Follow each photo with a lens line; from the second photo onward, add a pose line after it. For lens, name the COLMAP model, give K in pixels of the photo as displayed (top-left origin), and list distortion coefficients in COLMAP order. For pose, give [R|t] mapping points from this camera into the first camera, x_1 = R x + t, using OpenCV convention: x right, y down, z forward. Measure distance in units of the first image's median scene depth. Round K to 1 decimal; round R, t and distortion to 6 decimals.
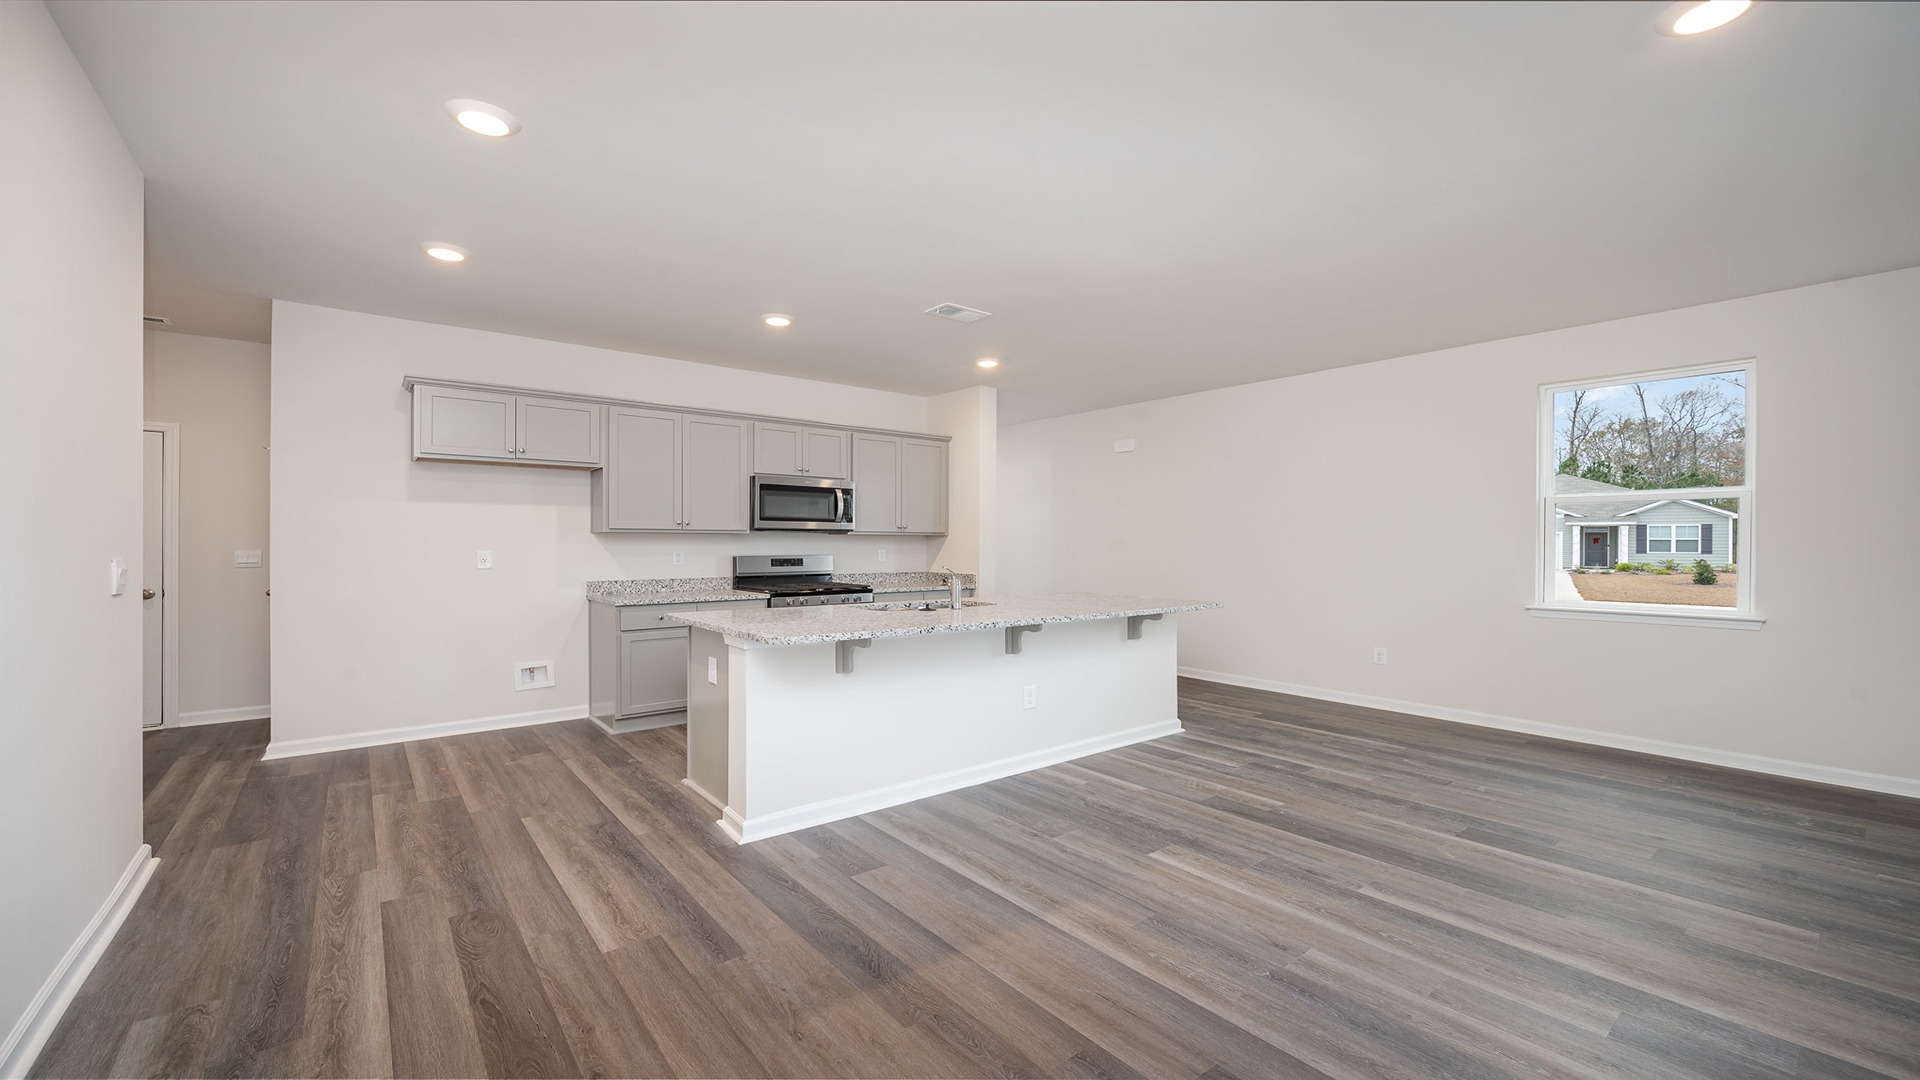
lens RADIAL K [[757.7, 0, 960.0], [0, 757.7, 540.0], [0, 0, 1]] dist [-0.000201, -0.000008]
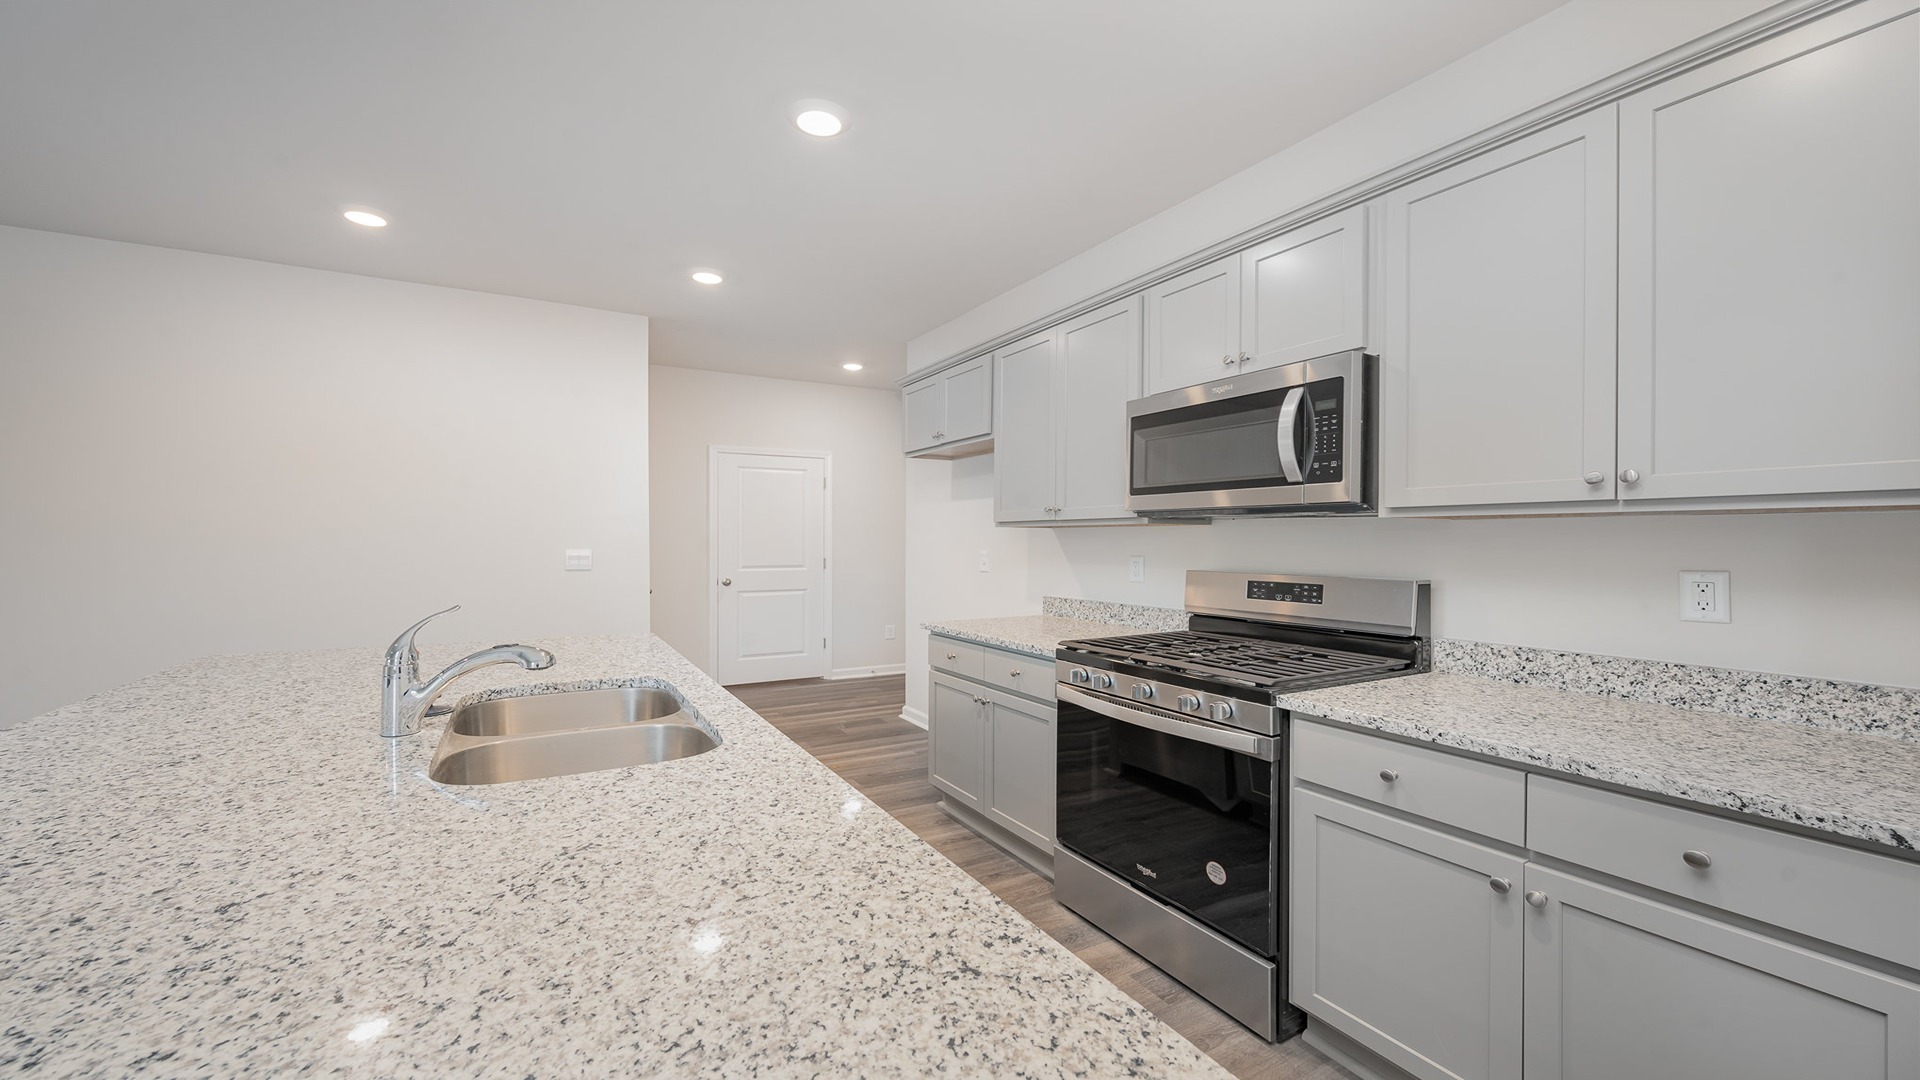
lens RADIAL K [[757.7, 0, 960.0], [0, 757.7, 540.0], [0, 0, 1]] dist [-0.000201, -0.000008]
pose [[-0.160371, -0.002971, -0.987052, 0.213908], [0.003879, 0.999986, -0.003640, 0.002863], [0.987049, -0.004412, -0.160357, 0.935921]]
